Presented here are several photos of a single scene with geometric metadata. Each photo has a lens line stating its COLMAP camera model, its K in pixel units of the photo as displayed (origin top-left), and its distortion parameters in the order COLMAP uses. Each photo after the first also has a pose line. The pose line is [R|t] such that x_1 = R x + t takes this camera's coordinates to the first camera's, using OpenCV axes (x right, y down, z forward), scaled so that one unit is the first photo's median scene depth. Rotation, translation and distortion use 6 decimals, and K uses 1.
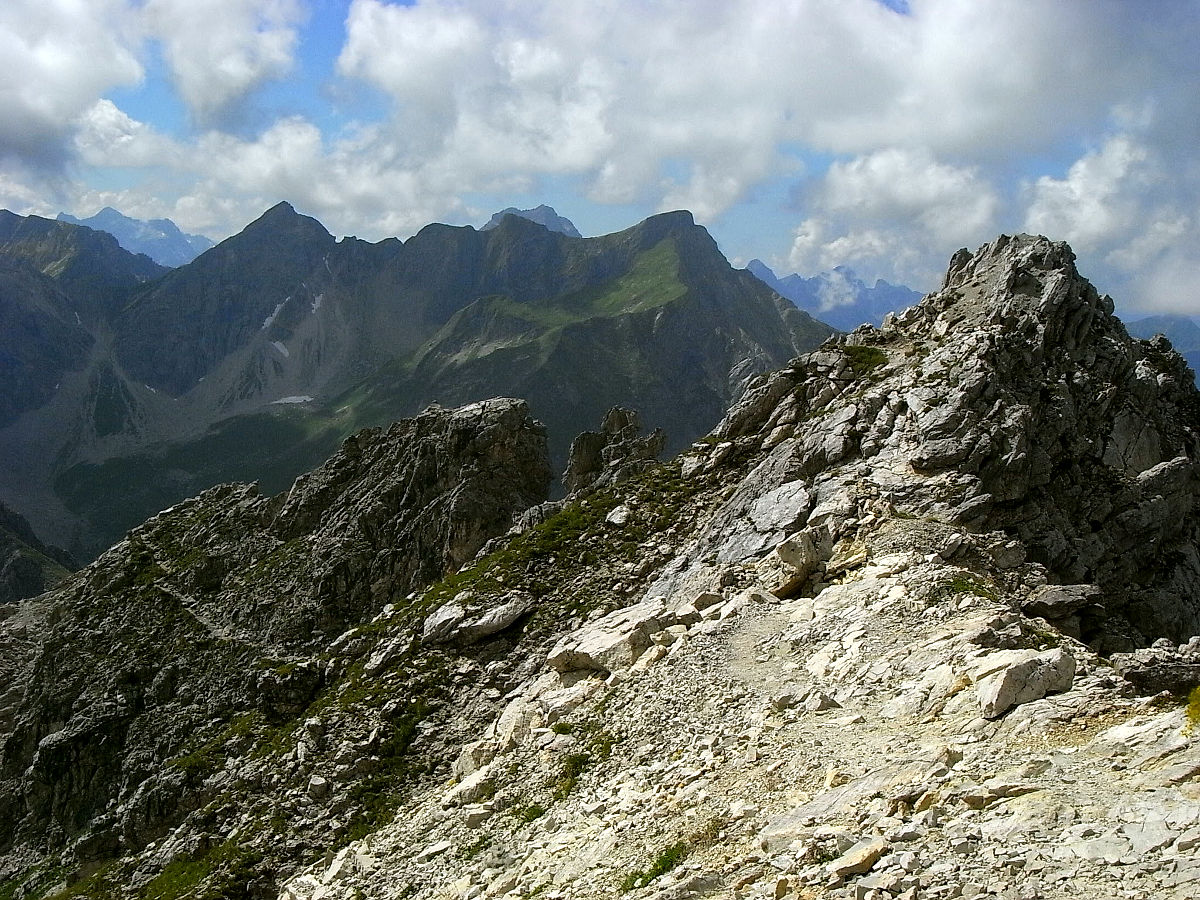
lens RADIAL K [[1662.7, 0, 635.4], [0, 1662.7, 479.2], [0, 0, 1]] dist [0.038258, 0.000000]
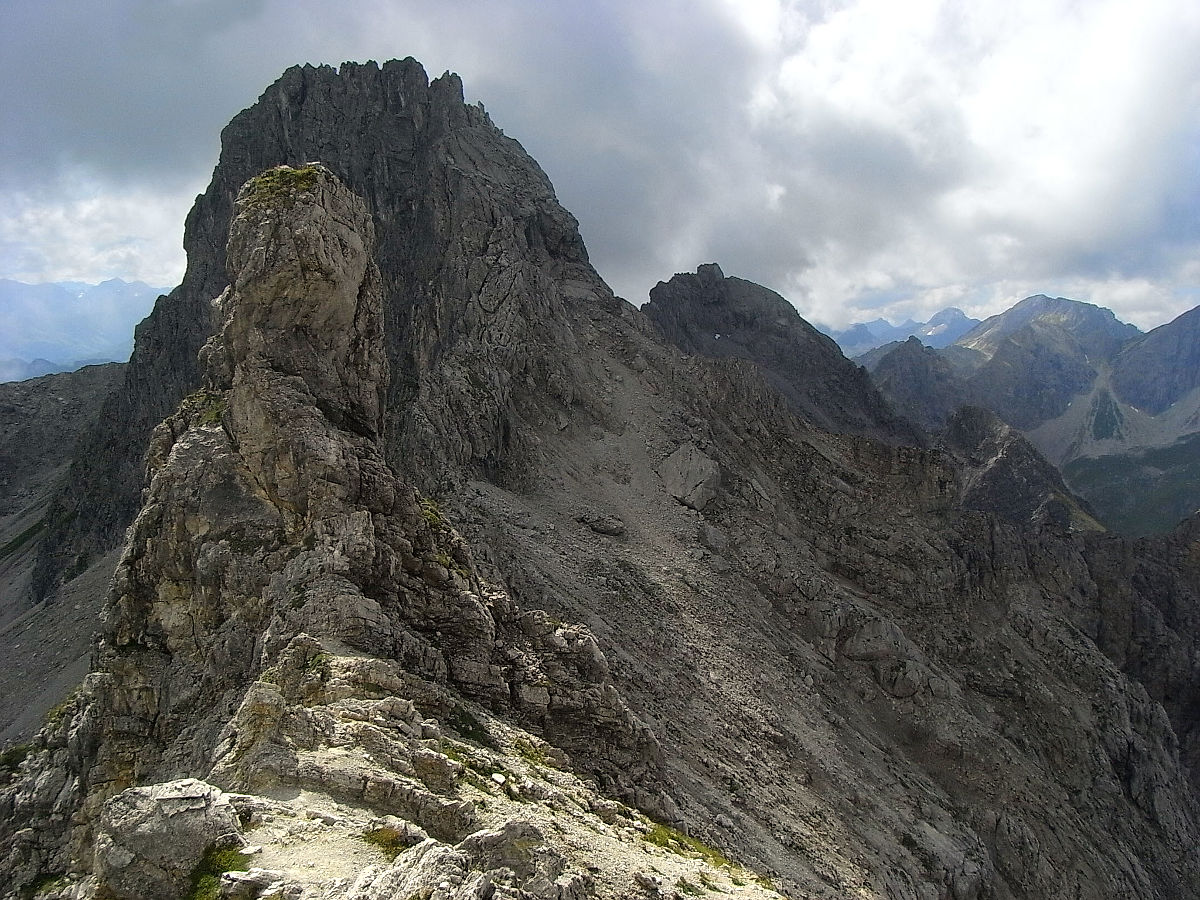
lens RADIAL K [[1021.7, 0, 614.4], [0, 1021.7, 467.6], [0, 0, 1]] dist [-0.157172, 0.143990]
pose [[0.730213, 0.080823, -0.678422, -0.042163], [-0.087730, 0.995850, 0.024212, 0.012944], [0.677563, 0.041839, 0.734274, 0.094336]]
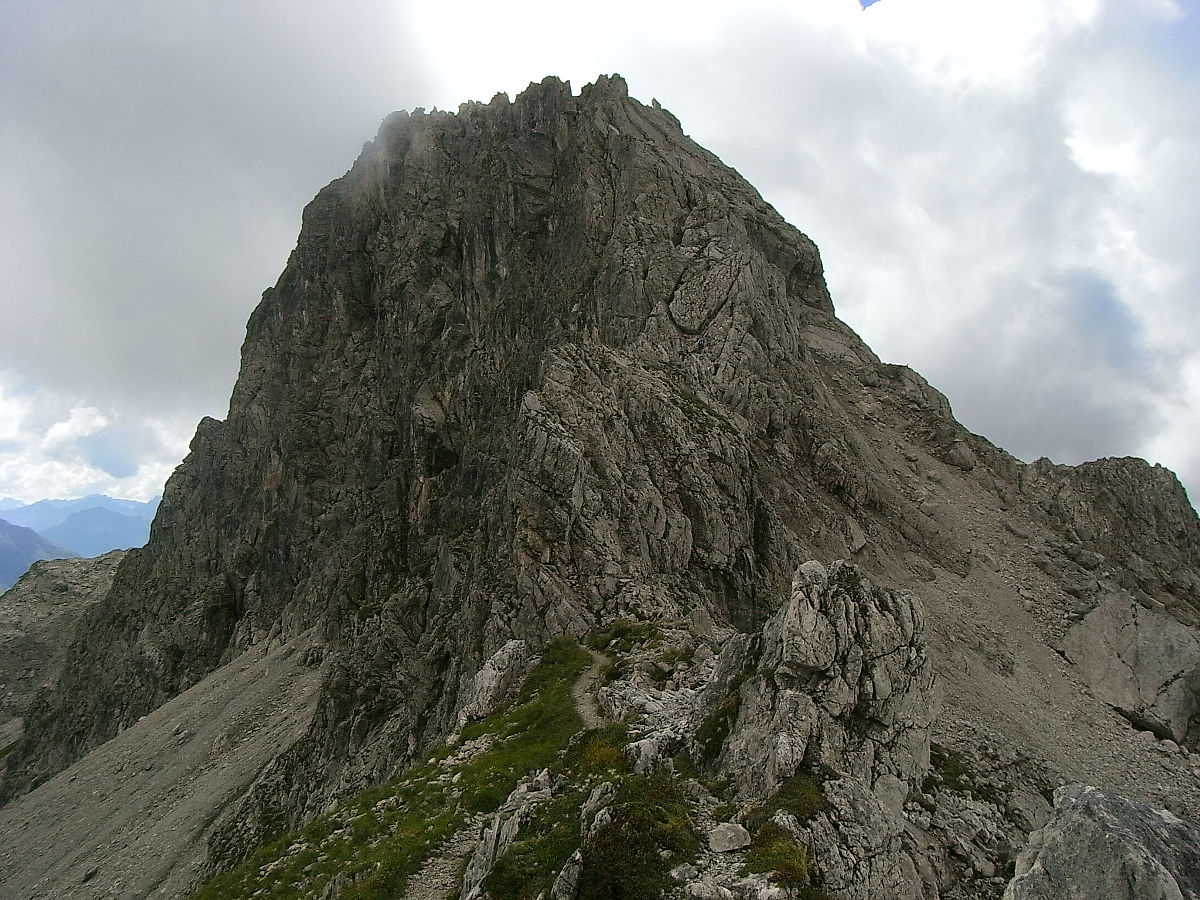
lens RADIAL K [[1021.7, 0, 614.5], [0, 1021.7, 448.6], [0, 0, 1]] dist [-0.157172, 0.143990]
pose [[0.637333, -0.084702, -0.765919, -0.076519], [-0.115919, 0.972092, -0.203960, 0.016885], [0.761820, 0.218775, 0.609728, 0.120360]]
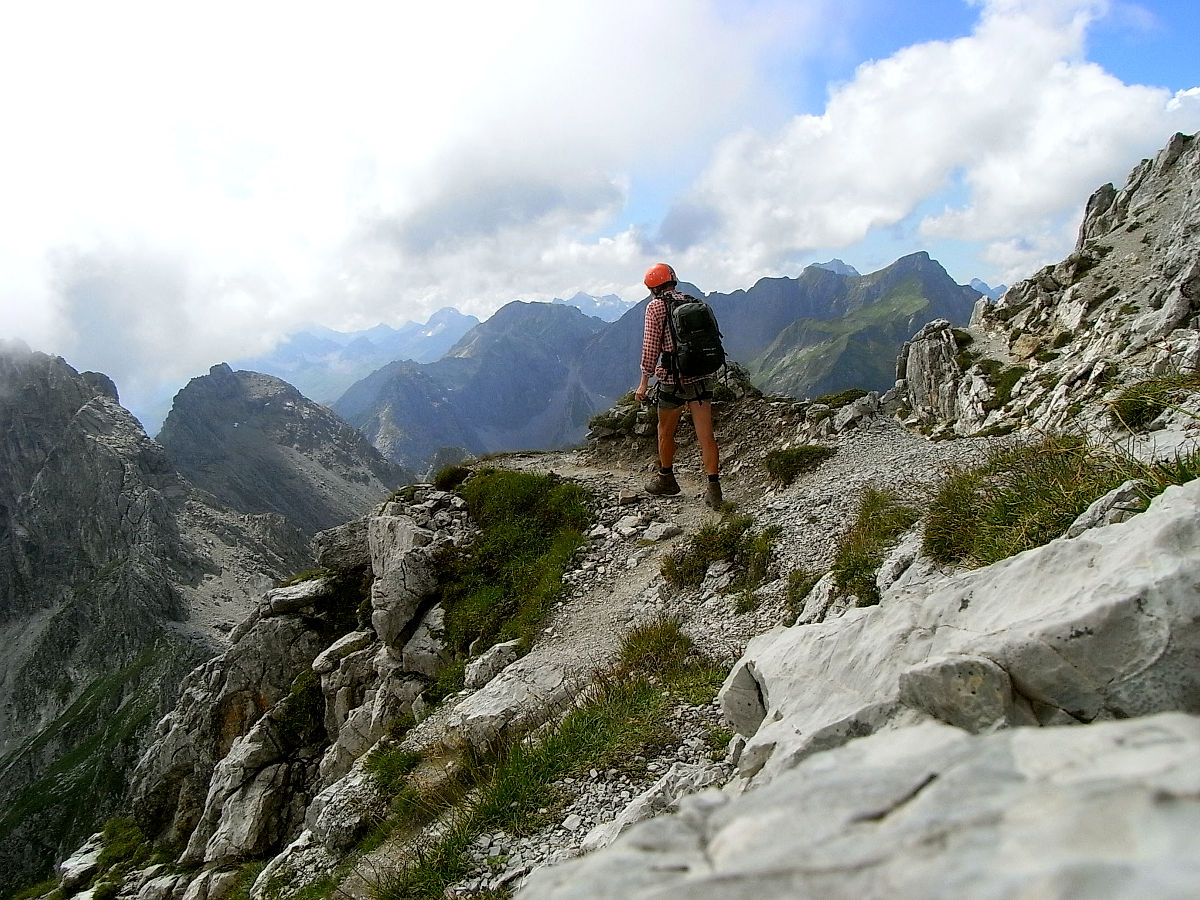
lens RADIAL K [[1021.7, 0, 628.9], [0, 1021.7, 451.5], [0, 0, 1]] dist [-0.157172, 0.143990]
pose [[0.959999, -0.075184, -0.269720, 0.005230], [0.079434, 0.996828, 0.004864, -0.002308], [0.268499, -0.026094, 0.962927, 0.024815]]
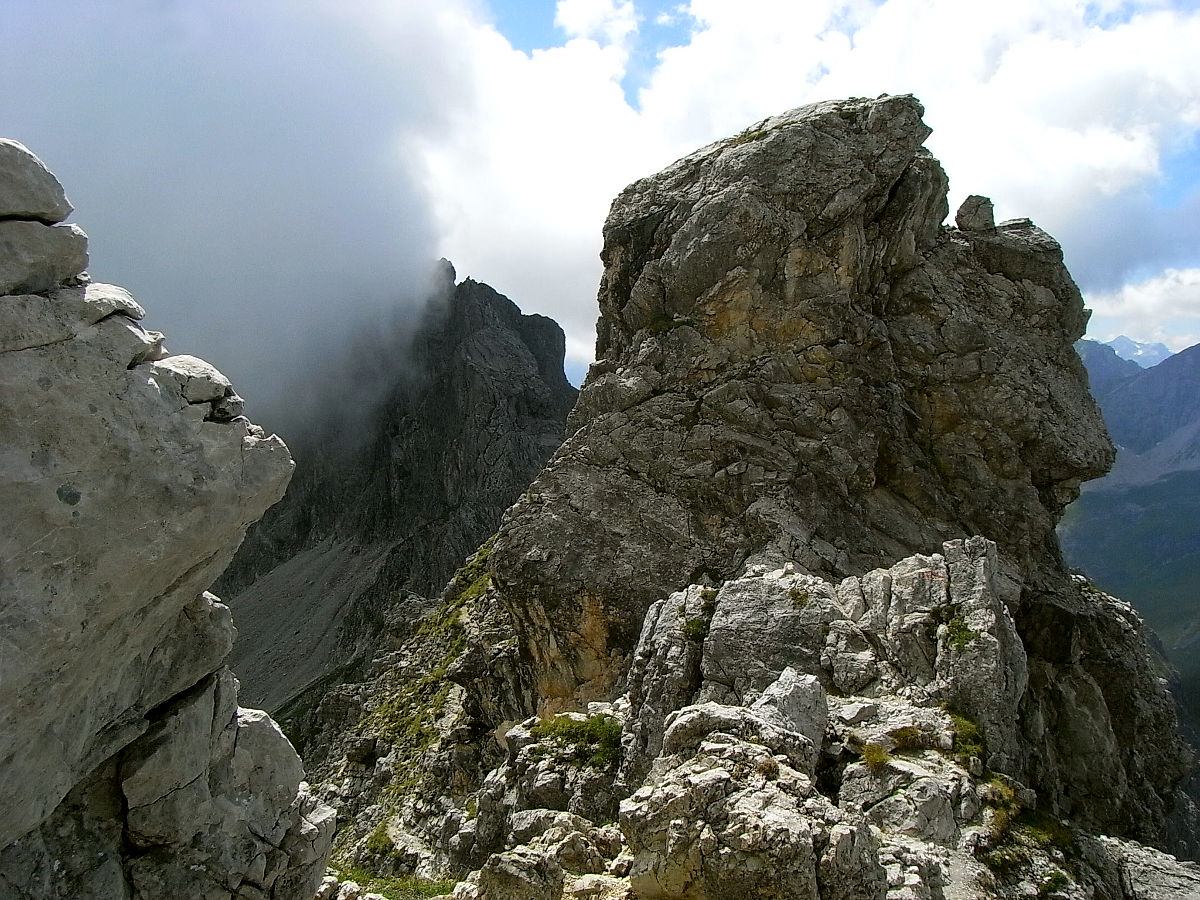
lens RADIAL K [[1021.7, 0, 625.2], [0, 1021.7, 460.8], [0, 0, 1]] dist [-0.157172, 0.143990]
pose [[0.719479, 0.078496, -0.690064, 0.000045], [-0.104746, 0.994491, 0.003913, 0.000313], [0.686570, 0.069466, 0.723738, 0.061497]]
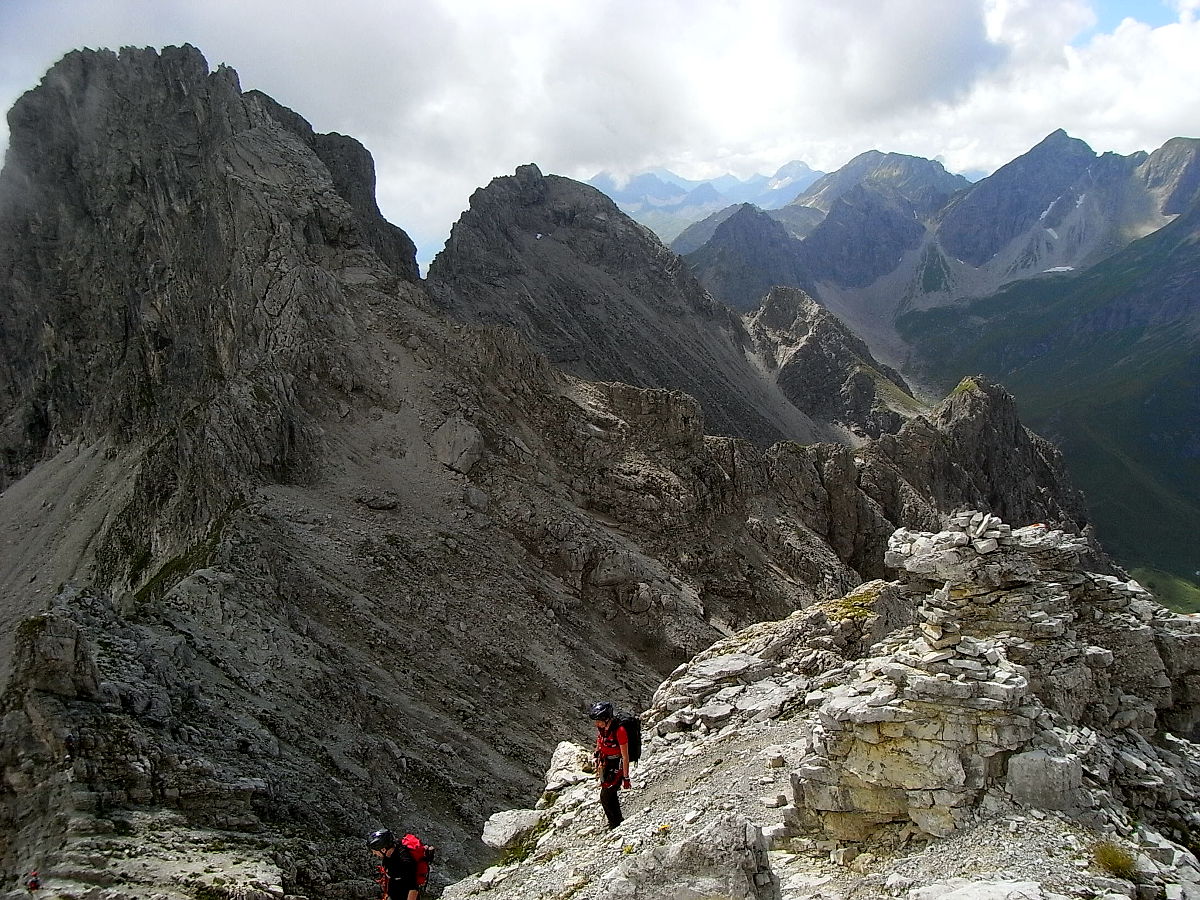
lens RADIAL K [[1021.7, 0, 621.8], [0, 1021.7, 458.3], [0, 0, 1]] dist [-0.157172, 0.143990]
pose [[0.823708, 0.094611, -0.559066, -0.025943], [-0.020456, 0.990298, 0.137449, 0.002944], [0.566646, -0.101781, 0.817651, 0.087779]]
